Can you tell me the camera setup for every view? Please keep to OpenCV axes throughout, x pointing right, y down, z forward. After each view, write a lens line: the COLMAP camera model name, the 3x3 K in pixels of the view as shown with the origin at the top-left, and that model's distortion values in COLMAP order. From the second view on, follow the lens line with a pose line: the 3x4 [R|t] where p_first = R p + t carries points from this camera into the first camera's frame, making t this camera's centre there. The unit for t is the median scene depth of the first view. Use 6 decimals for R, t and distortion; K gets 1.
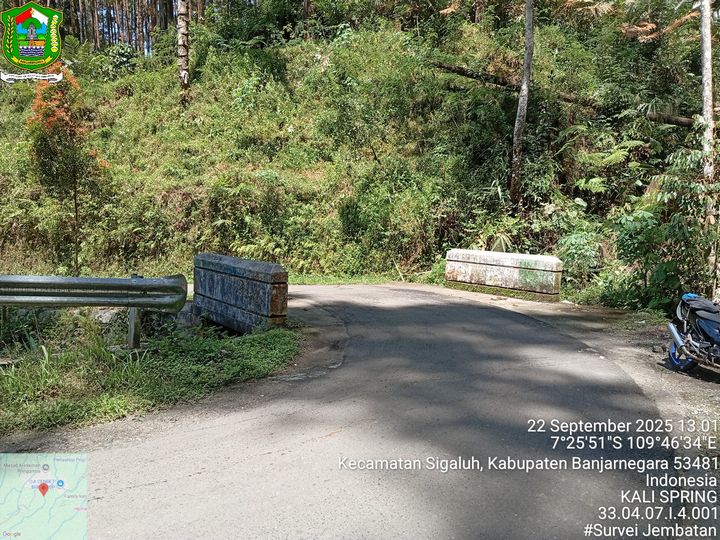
lens RADIAL K [[541.2, 0, 359.0], [0, 541.2, 268.2], [0, 0, 1]] dist [0.035123, -0.020756]
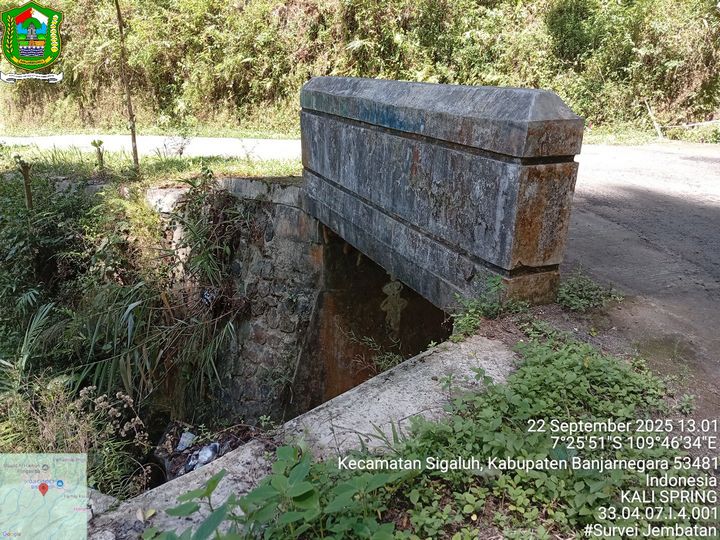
lens RADIAL K [[550.2, 0, 357.2], [0, 550.2, 280.4], [0, 0, 1]] dist [0.055033, -0.122060]
pose [[0.967545, 0.067785, -0.243438, -0.071684], [0.003221, 0.959965, 0.280103, 0.002861], [0.252679, -0.271796, 0.928590, 0.288879]]
